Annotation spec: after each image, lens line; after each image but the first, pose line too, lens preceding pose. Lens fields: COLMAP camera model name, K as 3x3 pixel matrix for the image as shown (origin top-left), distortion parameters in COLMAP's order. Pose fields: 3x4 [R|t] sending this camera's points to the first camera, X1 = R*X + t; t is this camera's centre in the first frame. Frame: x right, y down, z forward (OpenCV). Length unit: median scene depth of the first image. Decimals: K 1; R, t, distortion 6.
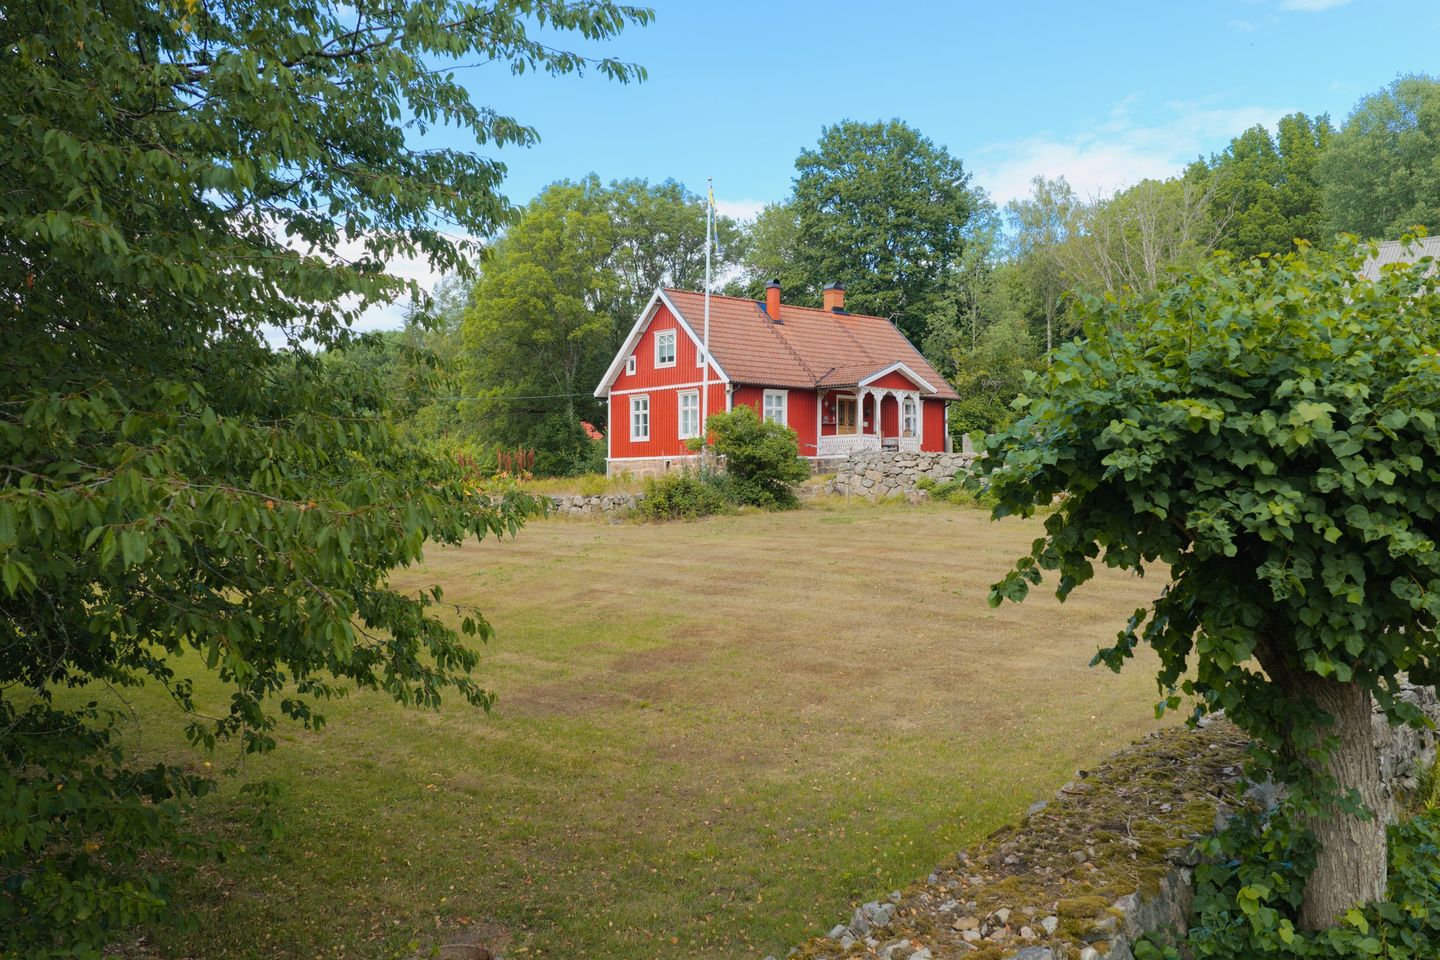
lens RADIAL K [[1192.0, 0, 720.0], [0, 1192.0, 480.0], [0, 0, 1]] dist [0.004844, -0.004128]
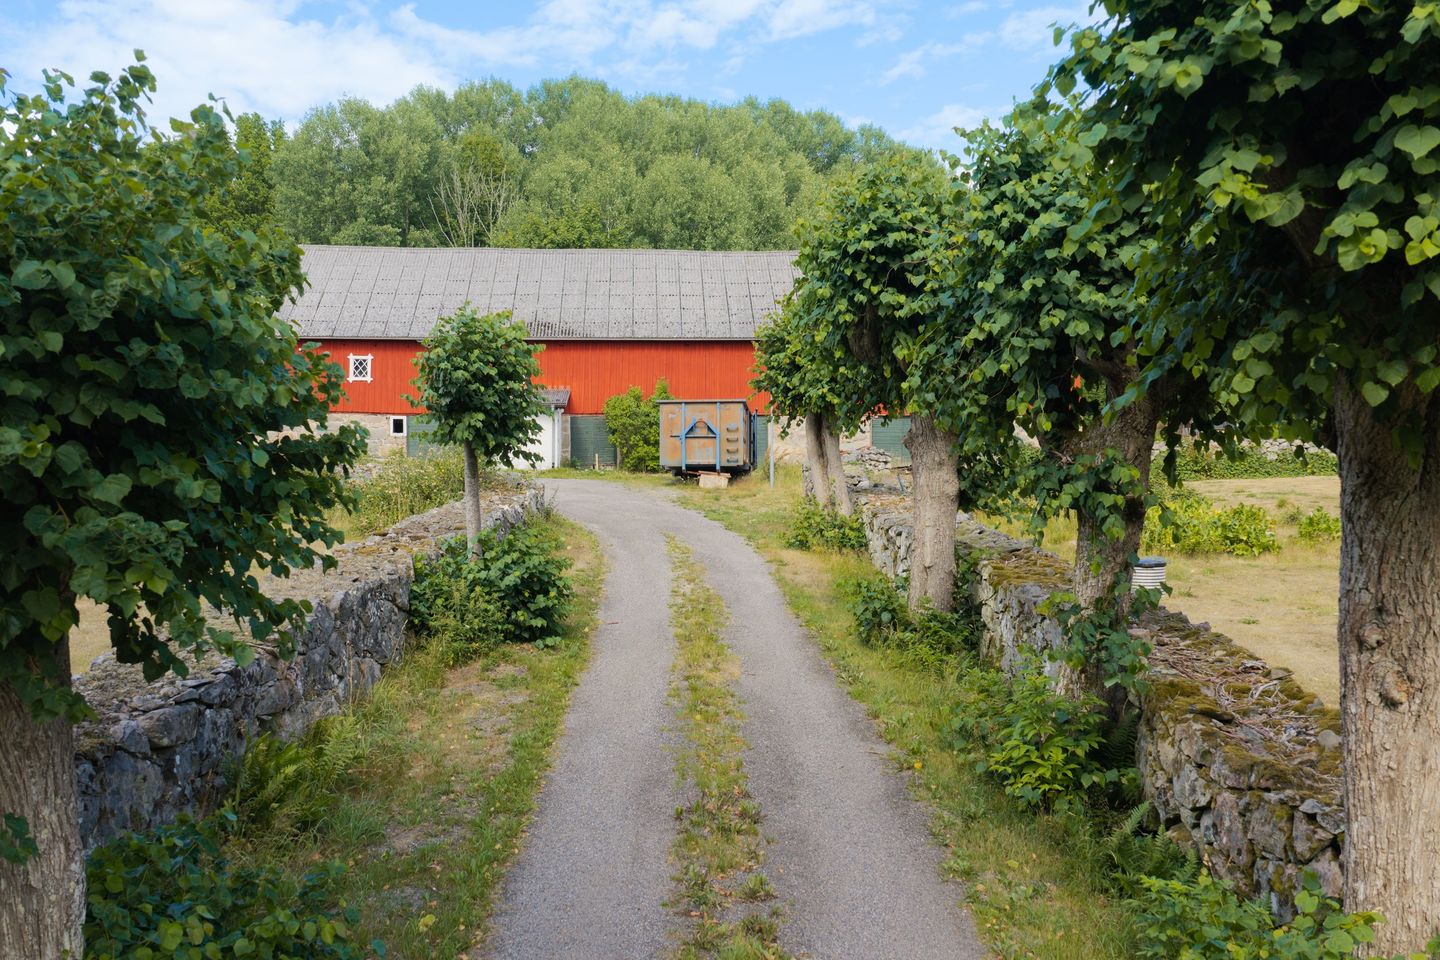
lens RADIAL K [[1223.9, 0, 720.0], [0, 1223.9, 480.0], [0, 0, 1]] dist [0.007130, -0.003414]
pose [[0.694024, -0.001641, 0.719950, 0.033951], [0.004792, 0.999986, -0.002341, 0.007207], [-0.719936, 0.005075, 0.694022, 0.021954]]
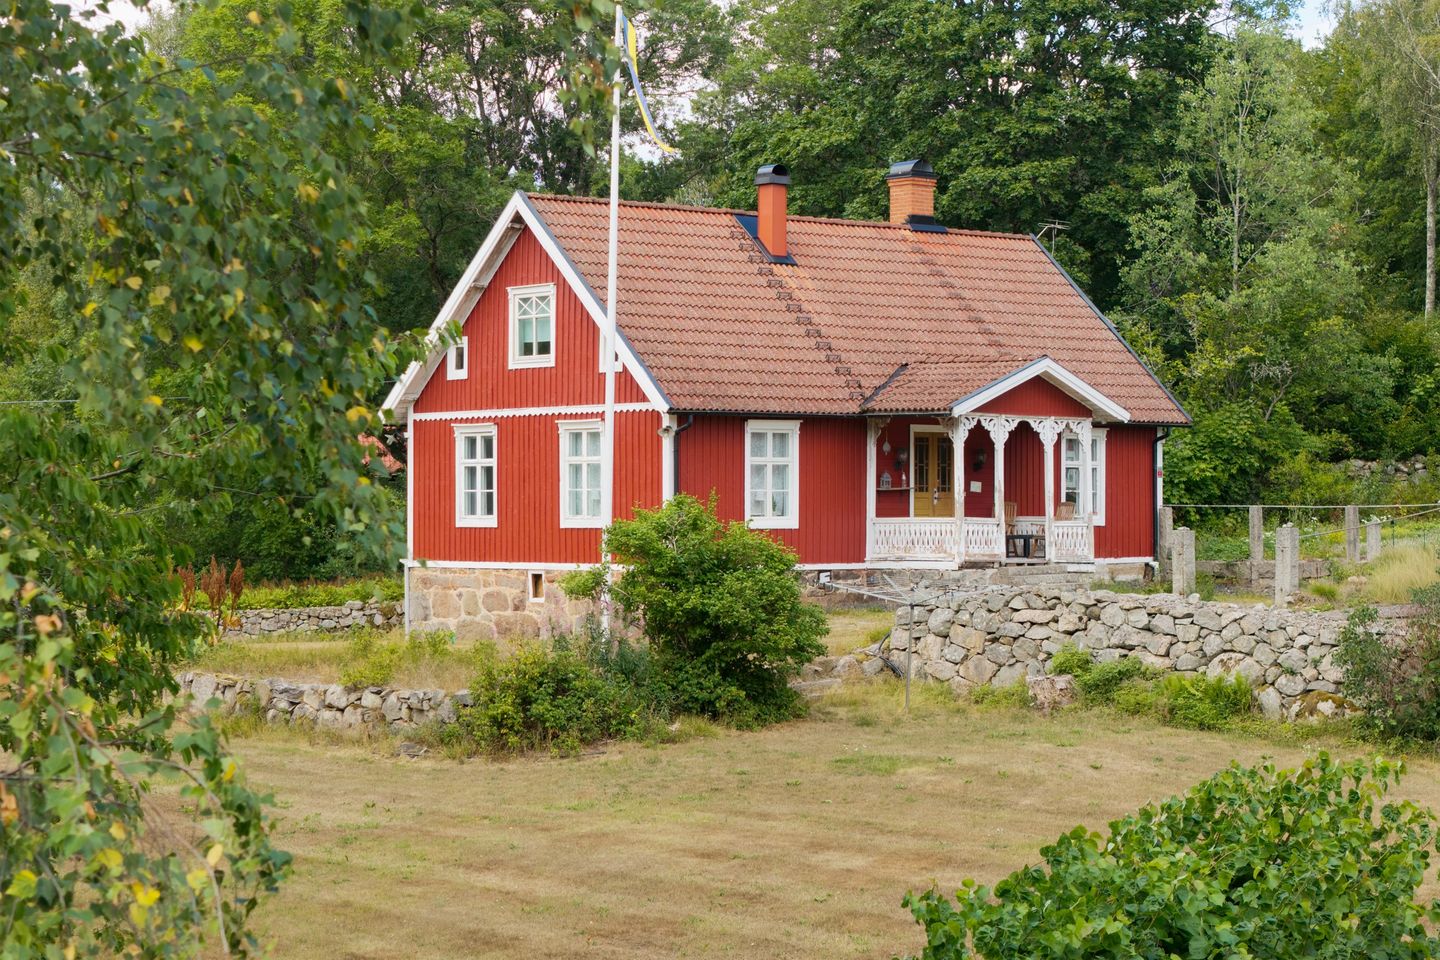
lens RADIAL K [[2932.0, 0, 720.0], [0, 2932.0, 480.0], [0, 0, 1]] dist [-0.195168, 0.220259]
pose [[0.999990, -0.000612, 0.004480, 0.020744], [0.000622, 0.999997, -0.002229, -0.048880], [-0.004478, 0.002231, 0.999987, -0.115098]]
